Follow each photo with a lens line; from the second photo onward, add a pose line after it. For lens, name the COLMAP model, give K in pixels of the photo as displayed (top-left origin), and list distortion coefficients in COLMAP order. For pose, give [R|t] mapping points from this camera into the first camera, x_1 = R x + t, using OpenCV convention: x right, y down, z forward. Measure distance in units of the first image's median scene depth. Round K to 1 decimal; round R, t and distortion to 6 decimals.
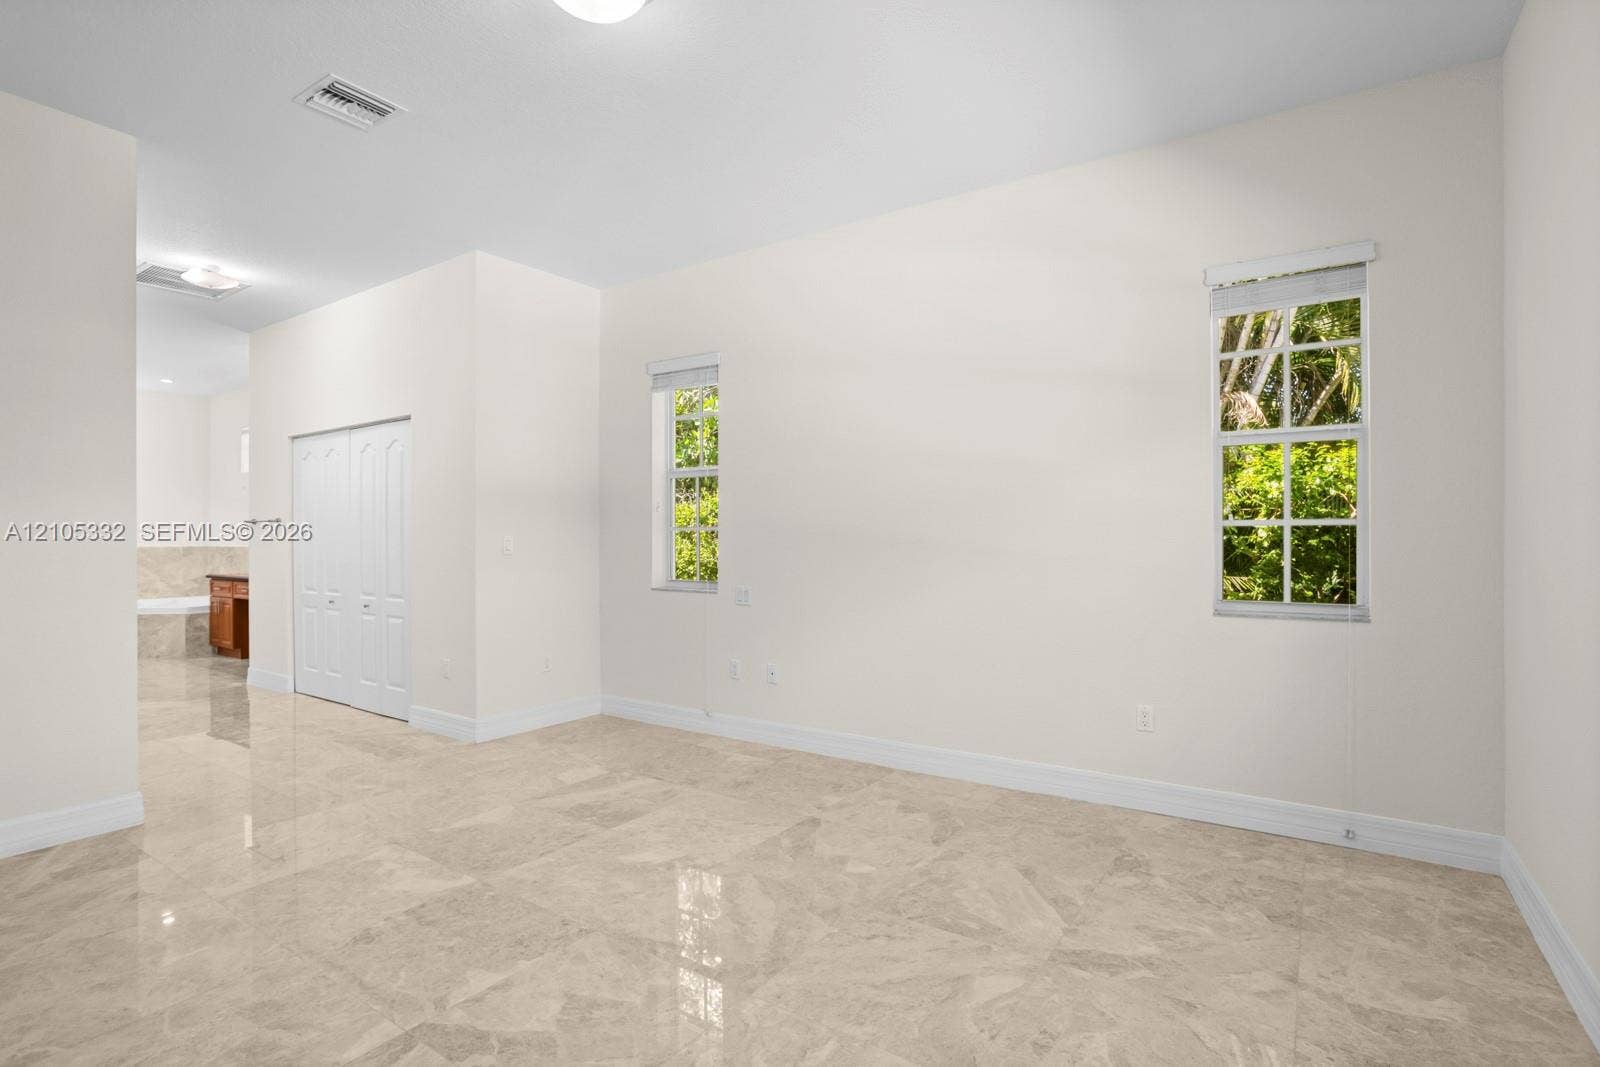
lens RADIAL K [[773.5, 0, 802.6], [0, 773.5, 534.7], [0, 0, 1]] dist [-0.036218, 0.005416]
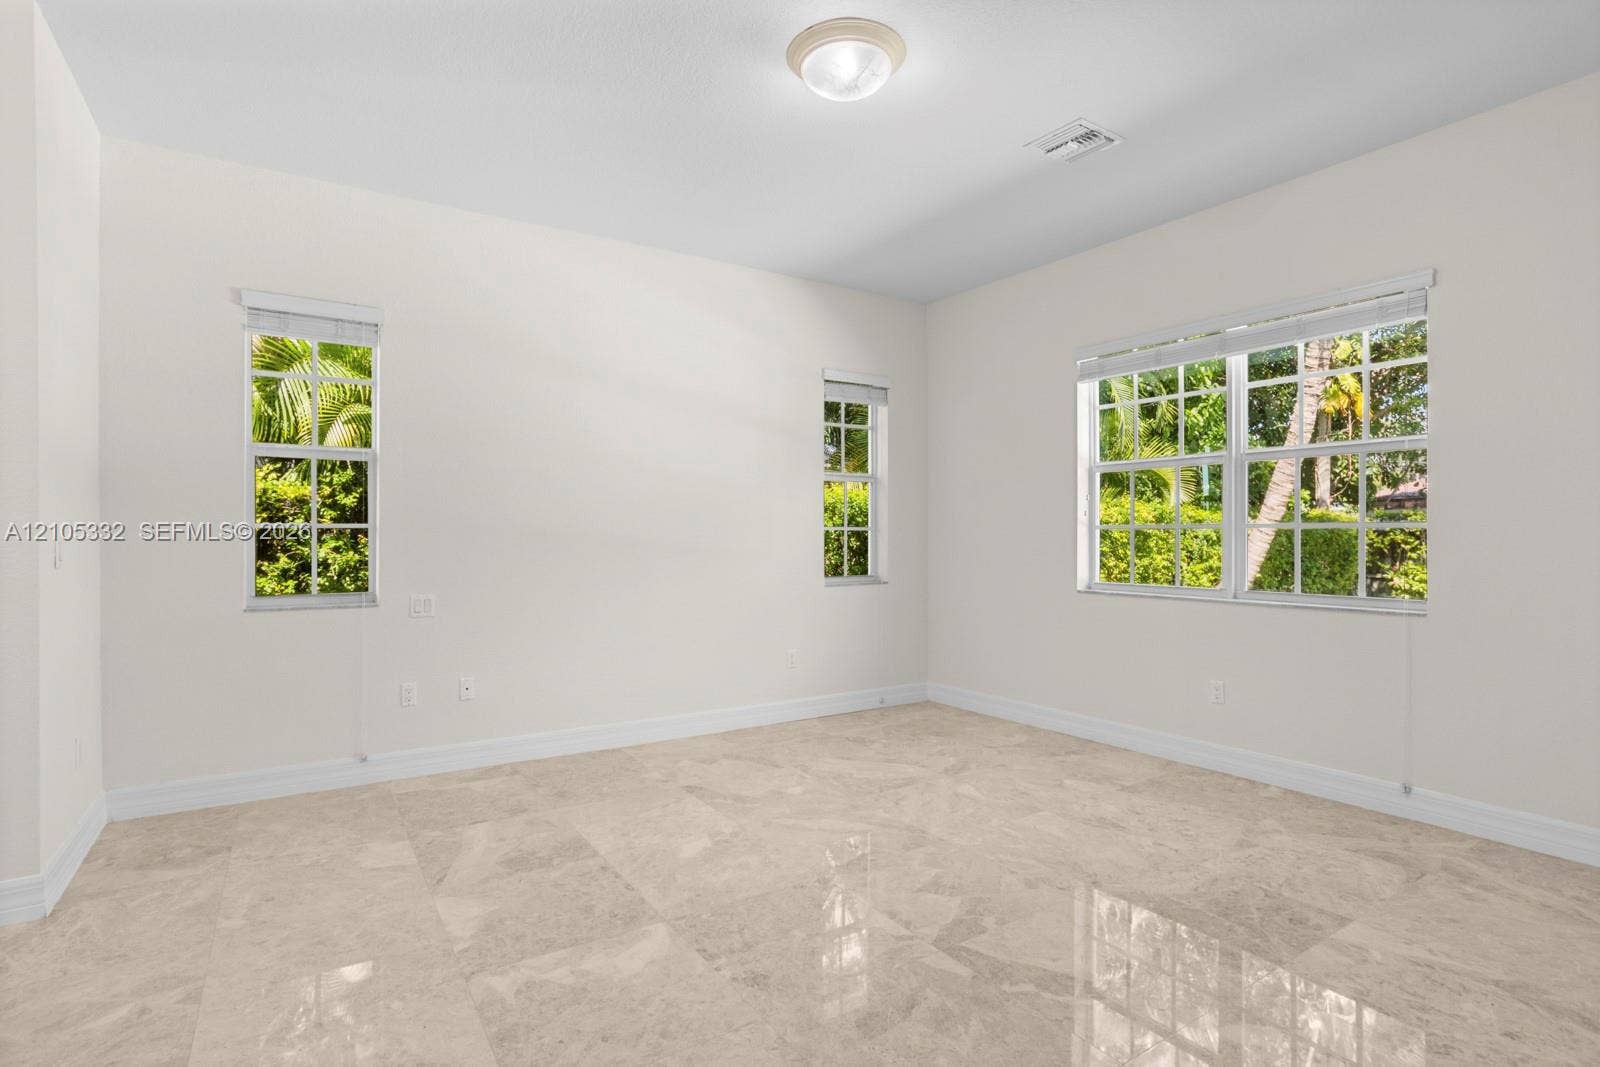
lens RADIAL K [[773.5, 0, 791.0], [0, 773.5, 531.4], [0, 0, 1]] dist [-0.036218, 0.005416]
pose [[0.396193, 0.006935, 0.918141, -1.002940], [-0.006736, 0.999967, -0.004646, -0.003187], [-0.918143, -0.004344, 0.396226, 0.424824]]
